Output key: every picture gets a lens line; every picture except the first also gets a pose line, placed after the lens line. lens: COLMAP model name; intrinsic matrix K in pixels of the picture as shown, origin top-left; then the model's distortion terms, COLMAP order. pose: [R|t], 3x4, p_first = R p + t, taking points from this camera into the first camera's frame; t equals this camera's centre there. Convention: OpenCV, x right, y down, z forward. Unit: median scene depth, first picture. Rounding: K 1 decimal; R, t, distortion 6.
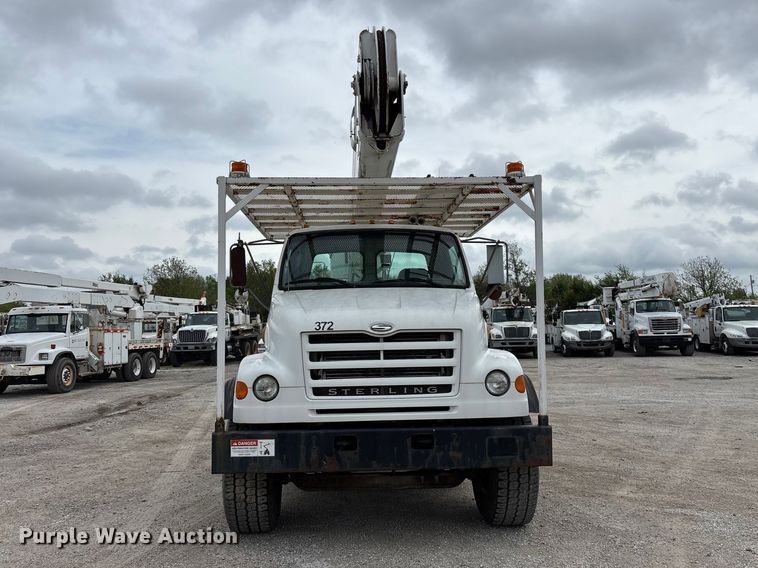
lens RADIAL K [[644.9, 0, 377.2], [0, 644.9, 285.1], [0, 0, 1]] dist [0.084244, -0.036164]
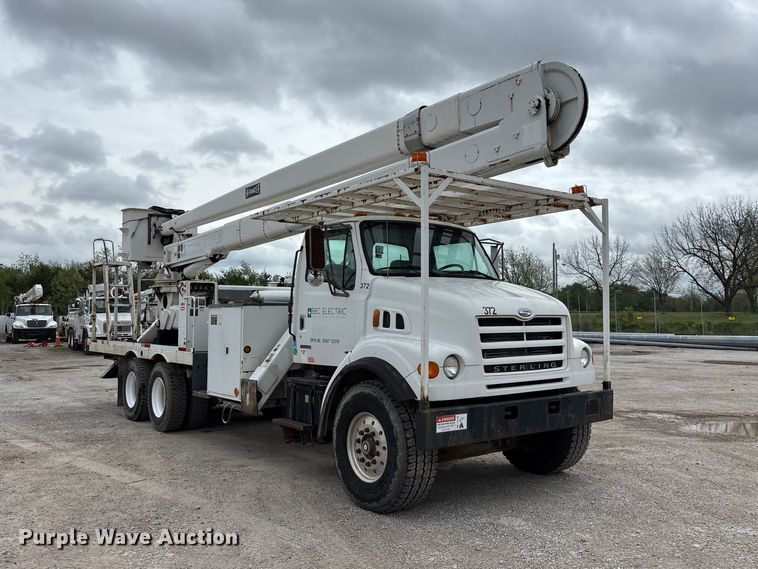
lens RADIAL K [[644.9, 0, 402.7], [0, 644.9, 272.3], [0, 0, 1]] dist [0.084244, -0.036164]
pose [[0.800955, 0.055835, 0.596115, -0.779894], [-0.049649, 0.998407, -0.026806, 0.030345], [-0.596662, -0.008126, 0.802451, 0.165875]]
